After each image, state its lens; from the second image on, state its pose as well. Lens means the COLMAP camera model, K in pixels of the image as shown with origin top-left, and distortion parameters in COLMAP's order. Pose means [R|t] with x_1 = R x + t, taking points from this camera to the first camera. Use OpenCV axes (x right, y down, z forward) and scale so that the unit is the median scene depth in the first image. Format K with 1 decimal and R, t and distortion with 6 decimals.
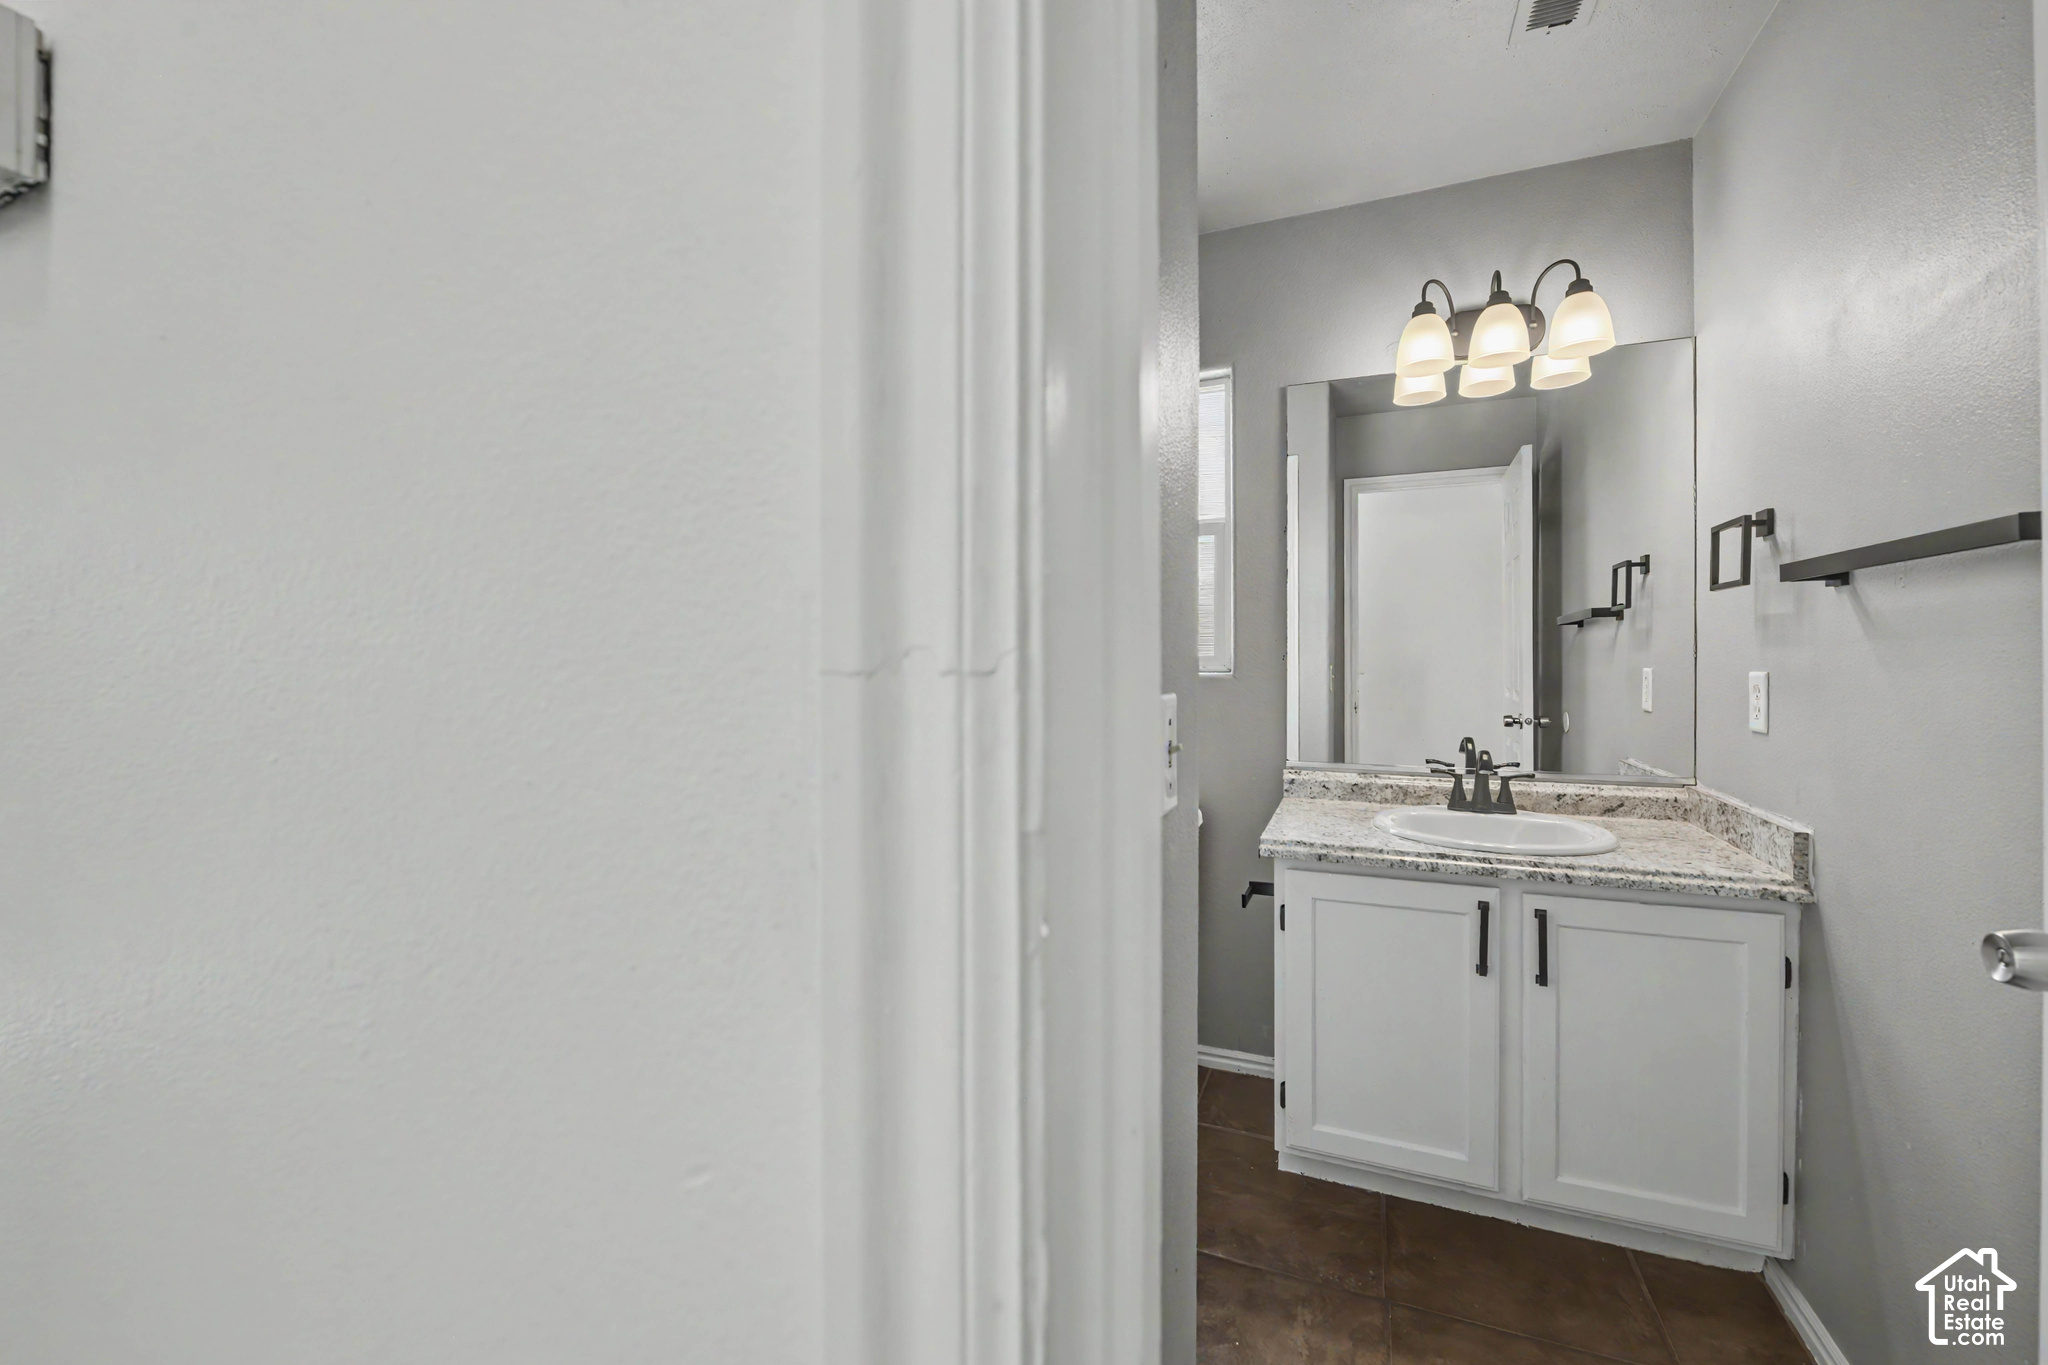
lens RADIAL K [[828.9, 0, 1025.1], [0, 828.9, 685.6], [0, 0, 1]] dist [-0.000070, -0.000430]
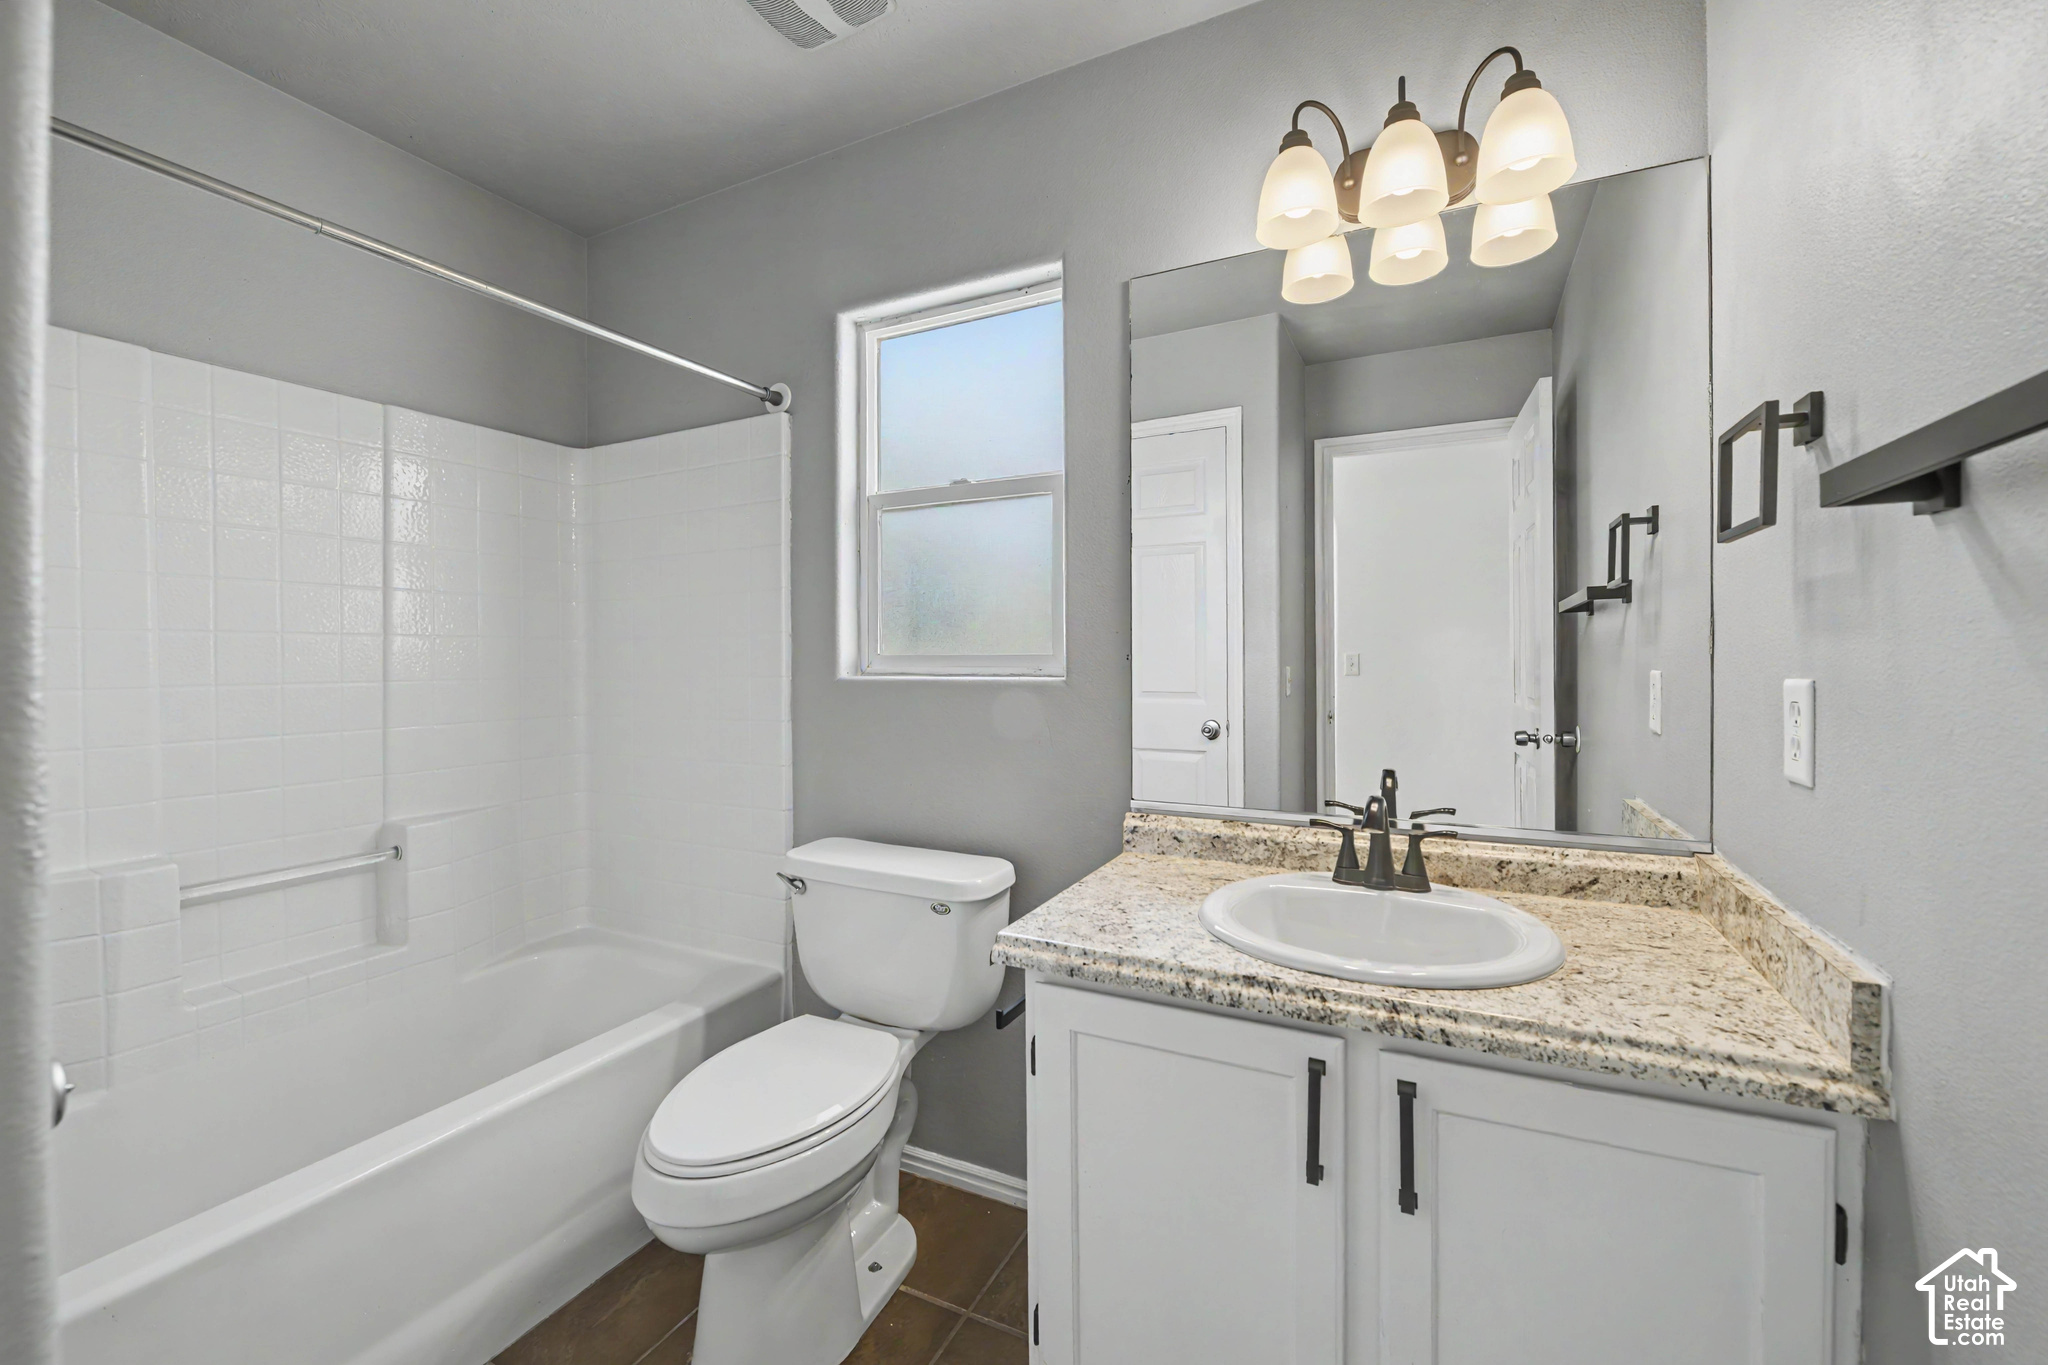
lens RADIAL K [[838.7, 0, 1016.5], [0, 838.7, 687.3], [0, 0, 1]] dist [-0.004335, -0.000921]
pose [[0.997377, -0.001173, -0.072370, 0.376370], [0.001287, 0.999998, 0.001529, -0.012093], [0.072368, -0.001618, 0.997377, 0.372937]]
